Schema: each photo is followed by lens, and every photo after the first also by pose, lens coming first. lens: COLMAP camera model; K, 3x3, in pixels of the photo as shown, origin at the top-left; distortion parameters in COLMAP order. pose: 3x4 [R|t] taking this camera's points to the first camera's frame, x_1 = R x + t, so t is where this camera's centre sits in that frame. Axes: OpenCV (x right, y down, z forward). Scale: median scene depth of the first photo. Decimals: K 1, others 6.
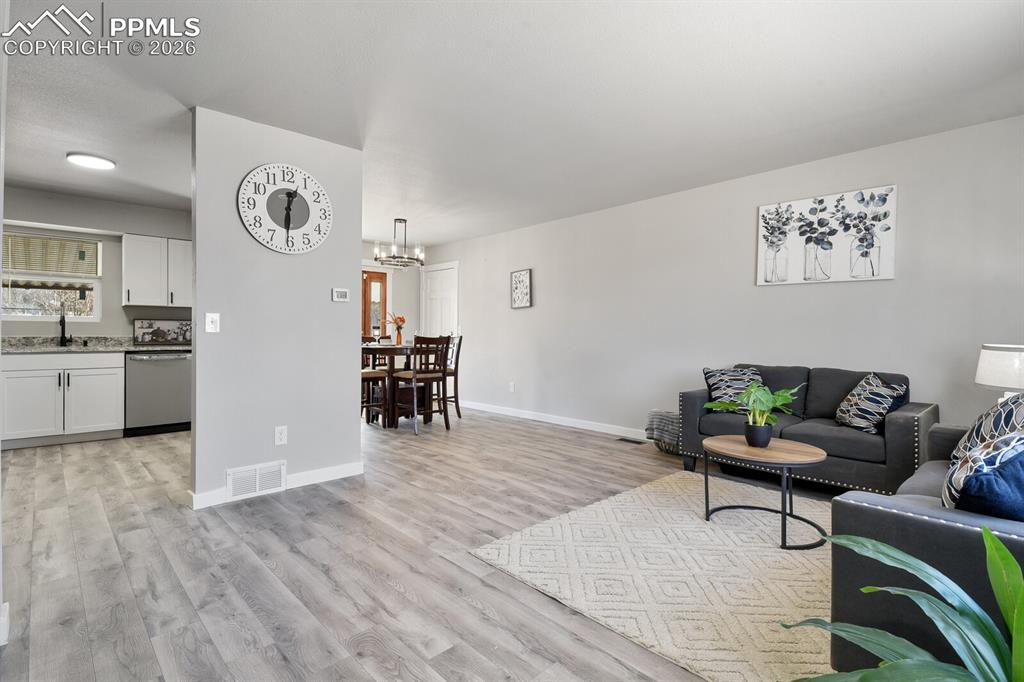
lens RADIAL K [[489.8, 0, 516.6], [0, 489.8, 339.3], [0, 0, 1]] dist [0.047064, -0.032144]
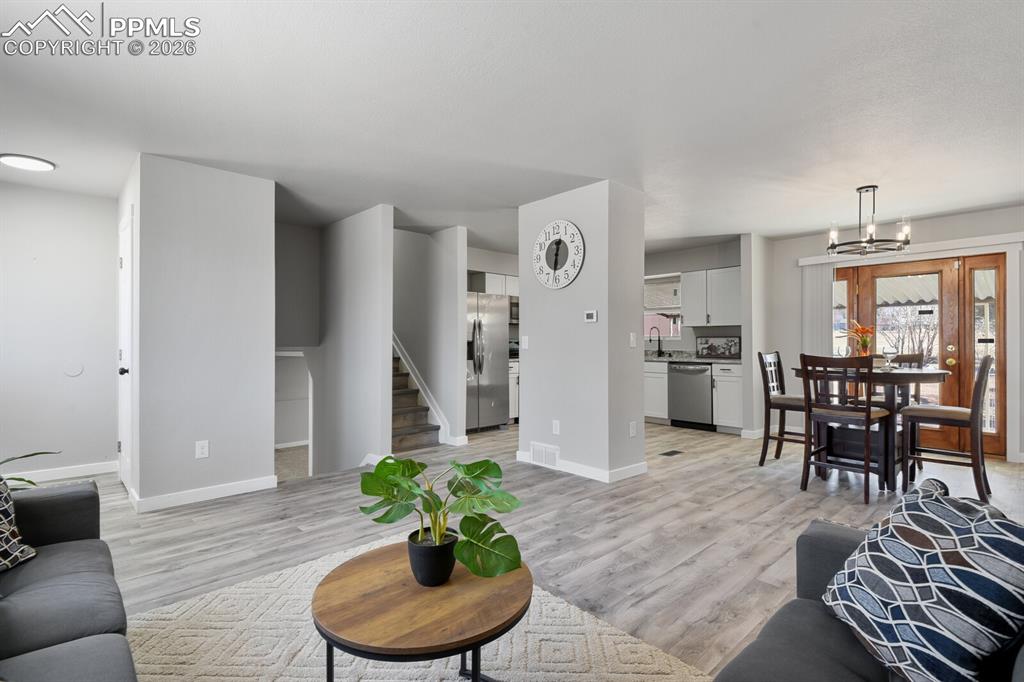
lens RADIAL K [[489.8, 0, 516.6], [0, 489.8, 339.3], [0, 0, 1]] dist [0.047064, -0.032144]
pose [[-0.005229, -0.012216, -0.999912, 0.725700], [-0.012992, 0.999842, -0.012147, -0.019318], [0.999902, 0.012927, -0.005387, 0.786597]]
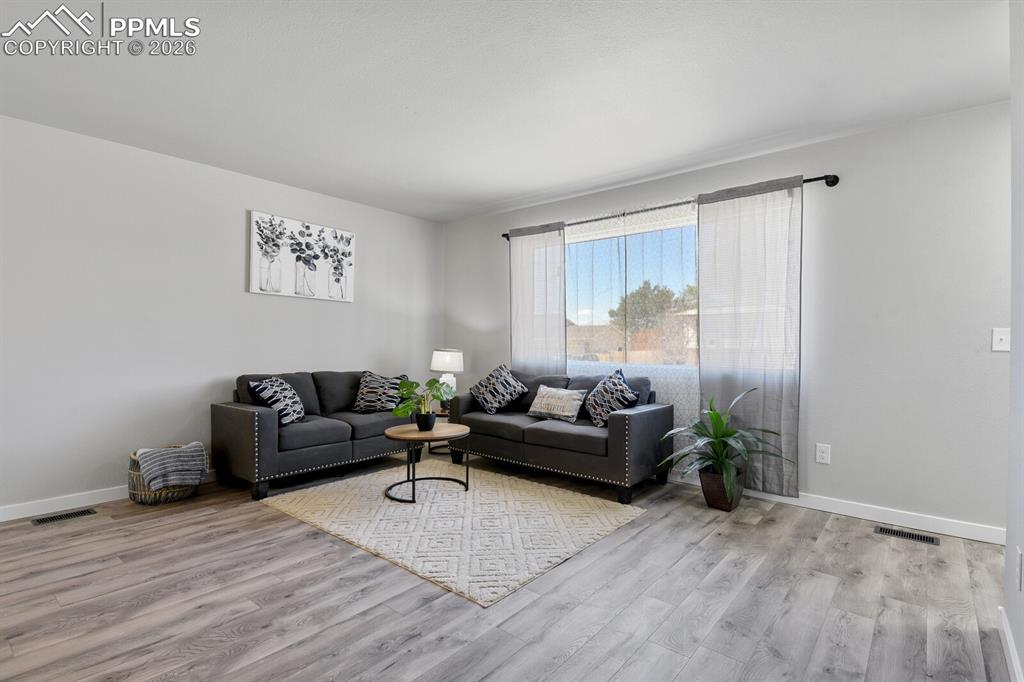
lens RADIAL K [[489.8, 0, 516.6], [0, 489.8, 339.3], [0, 0, 1]] dist [0.047064, -0.032144]
pose [[-0.117798, 0.003809, 0.993030, -0.589709], [0.008392, 0.999961, -0.002840, -0.010385], [-0.993002, 0.007999, -0.117826, 0.661919]]
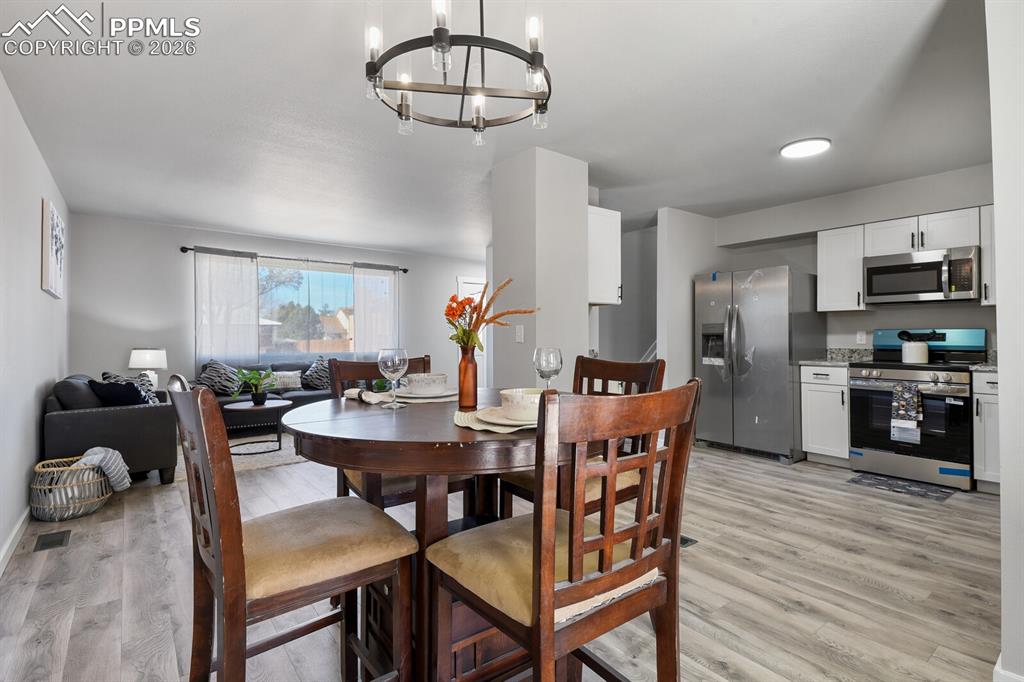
lens RADIAL K [[491.1, 0, 511.9], [0, 491.1, 330.2], [0, 0, 1]] dist [0.023374, -0.020849]
pose [[-0.994292, -0.000072, 0.106690, -0.451451], [0.000249, 0.999995, 0.003000, -0.044776], [-0.106690, 0.003009, -0.994288, 1.960794]]
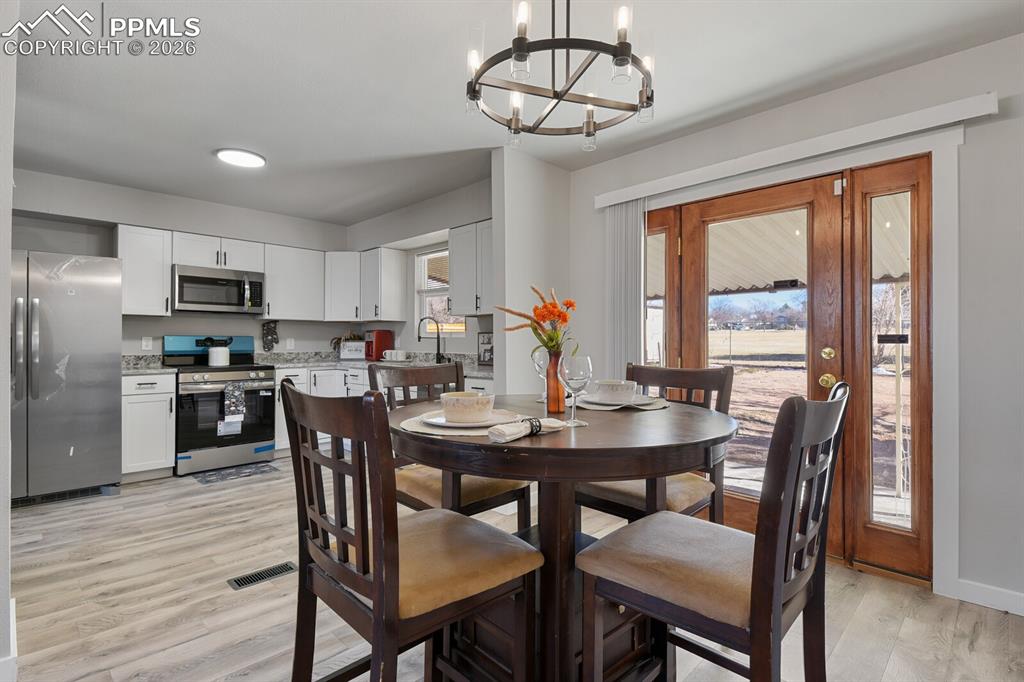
lens RADIAL K [[489.8, 0, 516.6], [0, 489.8, 339.3], [0, 0, 1]] dist [0.047064, -0.032144]
pose [[0.035312, -0.008828, -0.999337, 0.043339], [-0.013463, 0.999866, -0.009308, -0.034110], [0.999286, 0.013782, 0.035188, 1.497542]]
